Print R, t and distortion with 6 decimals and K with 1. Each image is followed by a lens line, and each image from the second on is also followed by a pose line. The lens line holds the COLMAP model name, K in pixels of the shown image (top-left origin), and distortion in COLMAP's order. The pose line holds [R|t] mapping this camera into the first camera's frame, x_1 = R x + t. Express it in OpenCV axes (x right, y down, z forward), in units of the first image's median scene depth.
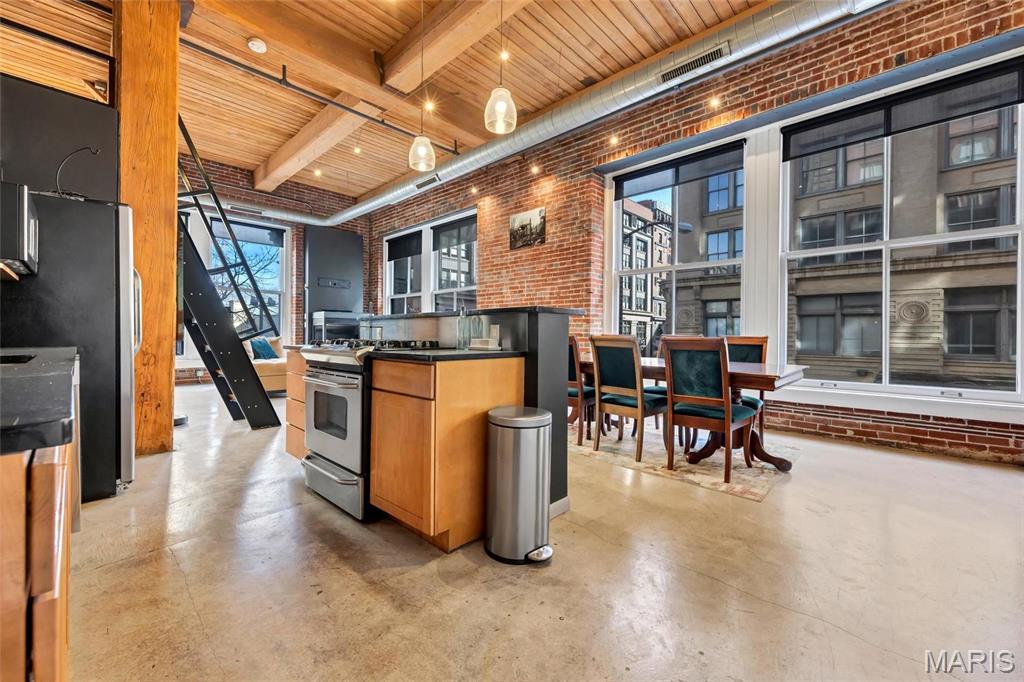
lens RADIAL K [[409.0, 0, 512.3], [0, 409.0, 335.5], [0, 0, 1]] dist [0.006050, -0.000324]
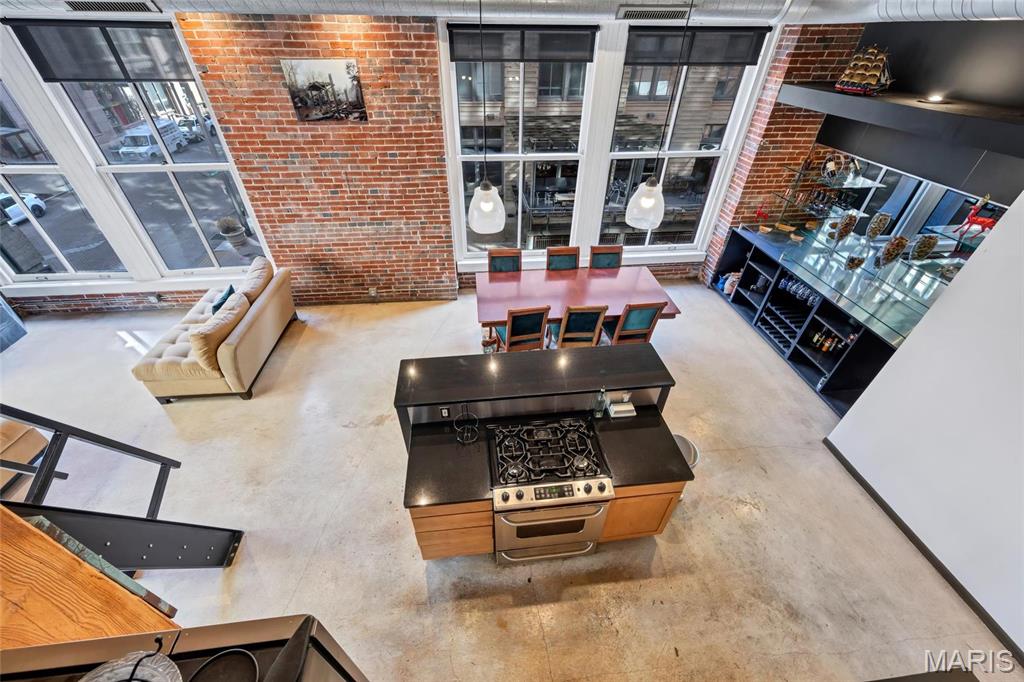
lens RADIAL K [[394.5, 0, 511.1], [0, 394.5, 341.6], [0, 0, 1]] dist [0.006885, -0.000989]
pose [[0.645809, -0.474107, 0.598459, -0.385536], [-0.001939, 0.782816, 0.622250, -0.376299], [-0.763497, -0.403015, 0.504630, 0.300390]]
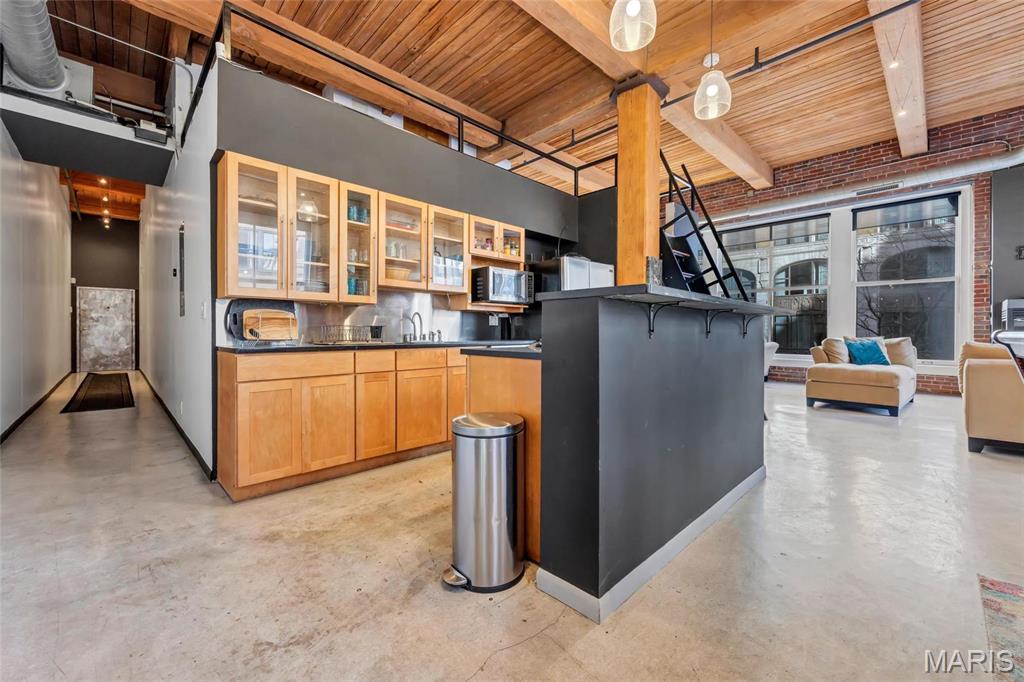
lens RADIAL K [[409.0, 0, 515.3], [0, 409.0, 333.0], [0, 0, 1]] dist [0.006050, -0.000324]
pose [[-0.038039, -0.006139, -0.999257, 0.304559], [-0.005384, 0.999968, -0.005938, 0.002611], [0.999262, 0.005154, -0.038071, 0.369223]]
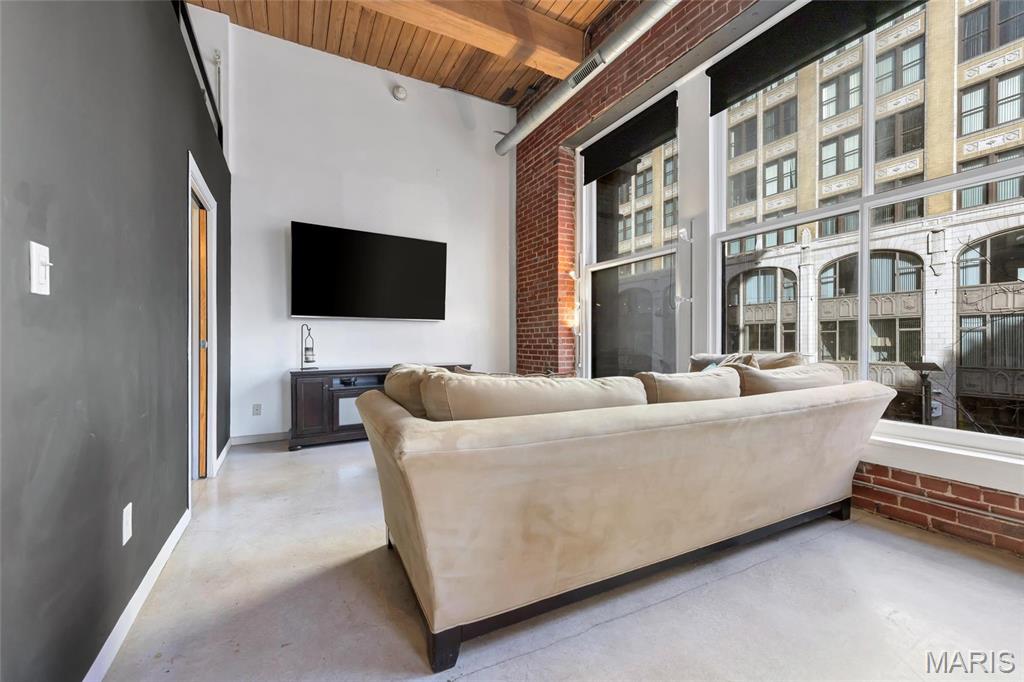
lens RADIAL K [[409.0, 0, 513.6], [0, 409.0, 344.3], [0, 0, 1]] dist [0.006050, -0.000324]
pose [[-0.305512, -0.004406, -0.952178, -0.645404], [-0.004126, 0.999986, -0.003304, -0.011228], [0.952179, 0.002919, -0.305526, 0.986079]]
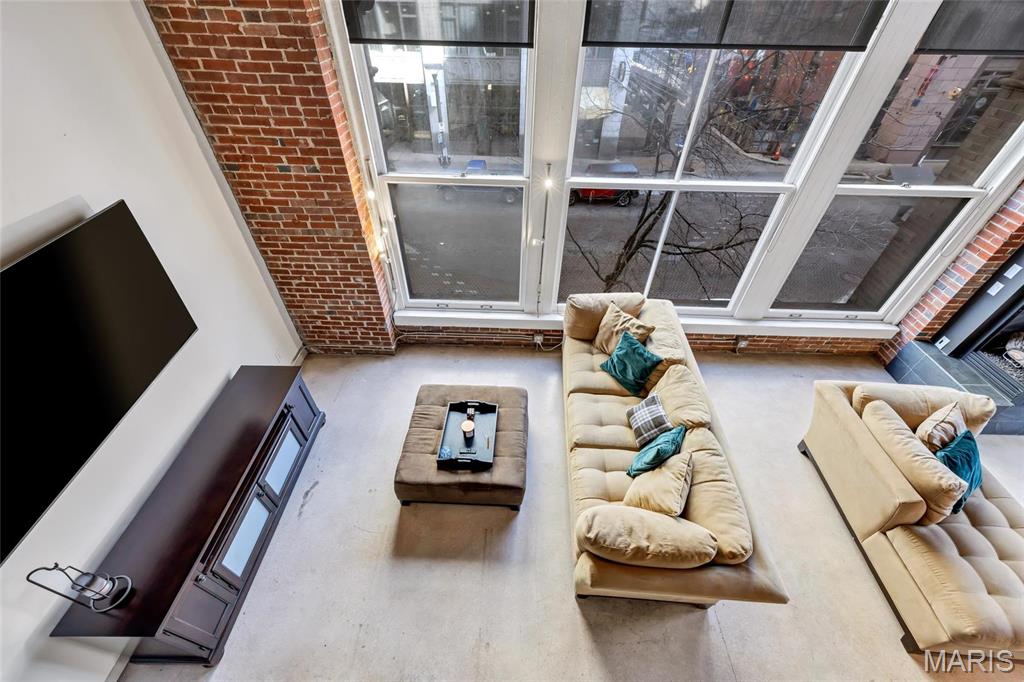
lens RADIAL K [[394.5, 0, 511.1], [0, 394.5, 341.5], [0, 0, 1]] dist [0.006885, -0.000989]
pose [[0.674014, 0.496603, -0.546892, -0.891931], [-0.012526, 0.747902, 0.663691, -0.376846], [0.738613, -0.440486, 0.510317, 0.613482]]
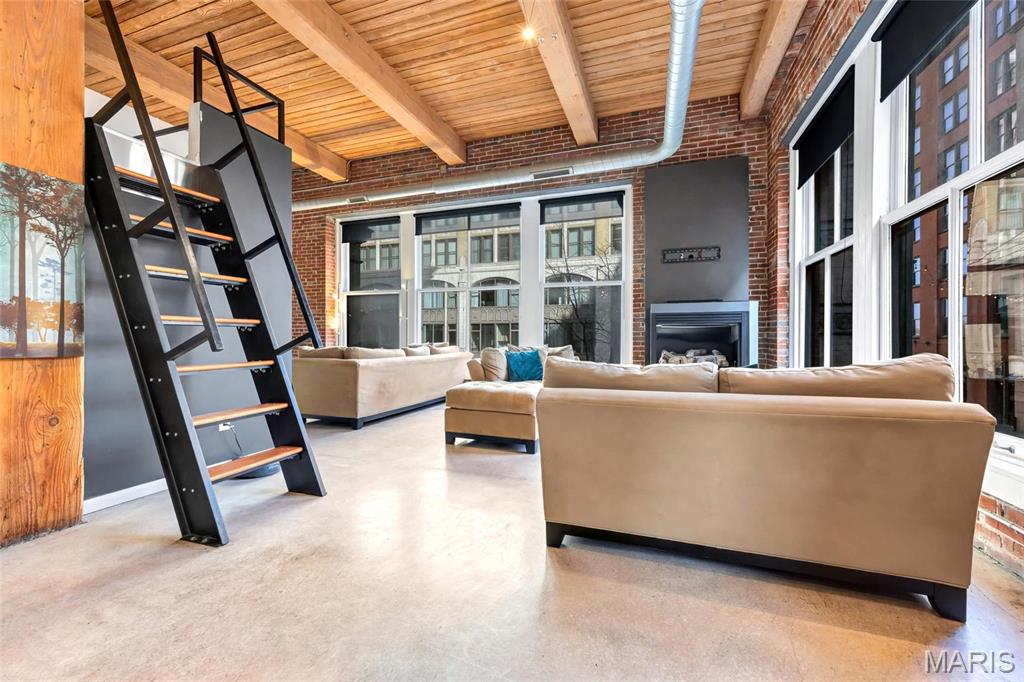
lens RADIAL K [[409.0, 0, 512.5], [0, 409.0, 340.0], [0, 0, 1]] dist [0.006050, -0.000324]
pose [[0.410029, -0.005162, -0.912058, -0.010580], [-0.000255, 0.999983, -0.005774, -0.004553], [0.912072, 0.002600, 0.410021, 0.830777]]
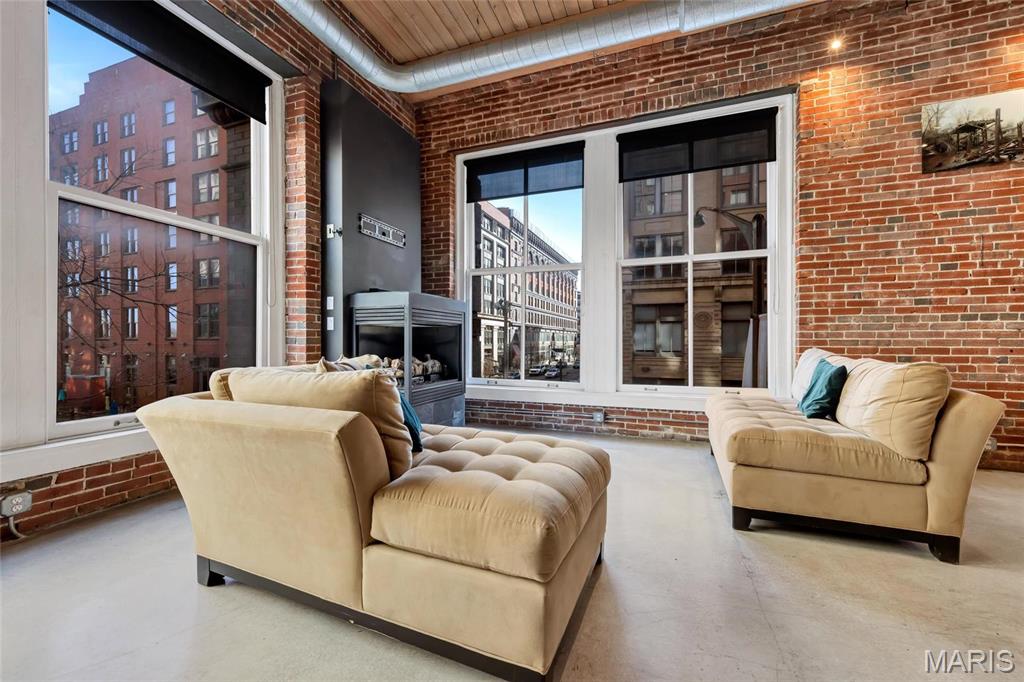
lens RADIAL K [[409.0, 0, 511.6], [0, 409.0, 340.6], [0, 0, 1]] dist [0.006050, -0.000324]
pose [[0.920106, -0.008484, 0.391578, -0.754743], [0.008954, 0.999960, 0.000627, -0.012453], [-0.391567, 0.002929, 0.920145, 0.836763]]
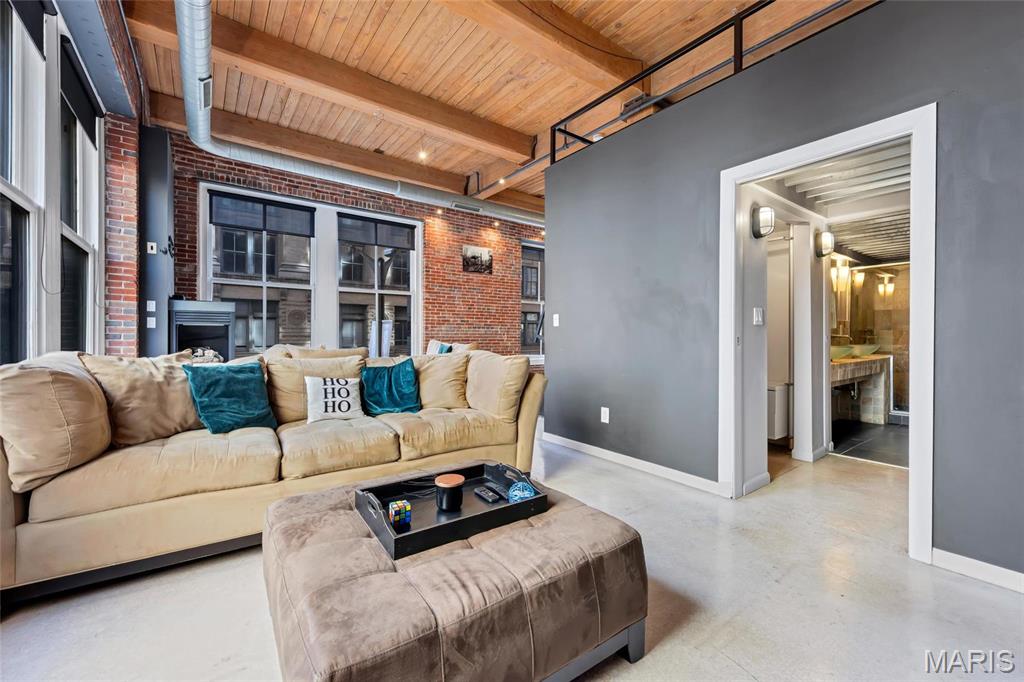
lens RADIAL K [[409.0, 0, 514.7], [0, 409.0, 334.9], [0, 0, 1]] dist [0.006050, -0.000324]
pose [[0.160647, -0.006075, 0.986993, -1.410125], [0.003221, 0.999979, 0.005631, -0.019843], [-0.987007, 0.002275, 0.160663, 0.724008]]
